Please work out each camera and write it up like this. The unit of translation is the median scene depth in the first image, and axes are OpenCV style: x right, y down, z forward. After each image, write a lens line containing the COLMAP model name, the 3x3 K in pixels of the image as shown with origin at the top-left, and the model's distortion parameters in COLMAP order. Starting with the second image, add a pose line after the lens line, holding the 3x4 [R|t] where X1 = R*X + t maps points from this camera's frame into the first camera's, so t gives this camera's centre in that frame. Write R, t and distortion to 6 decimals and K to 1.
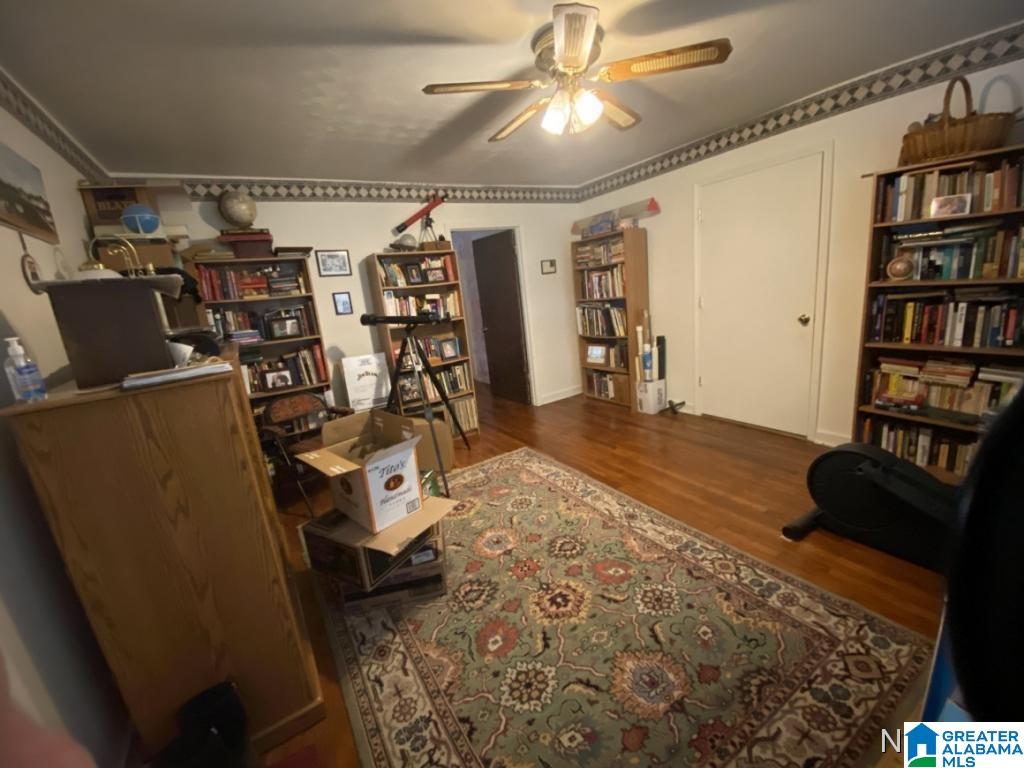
lens RADIAL K [[416.5, 0, 510.6], [0, 416.5, 381.3], [0, 0, 1]] dist [-0.002036, -0.000147]
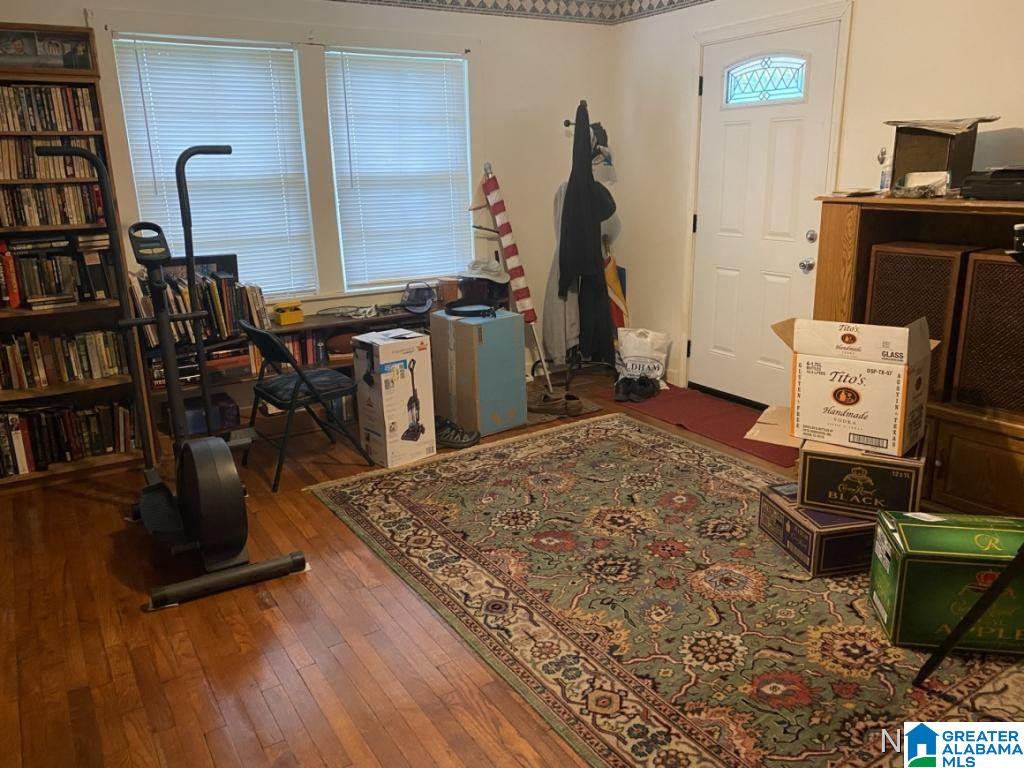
lens RADIAL K [[775.8, 0, 512.4], [0, 775.8, 383.5], [0, 0, 1]] dist [0.000997, -0.000178]
pose [[-0.990992, 0.131463, 0.025558, 0.229617], [0.127648, 0.869453, 0.477239, -0.485640], [0.040518, 0.476202, -0.878402, 2.004463]]
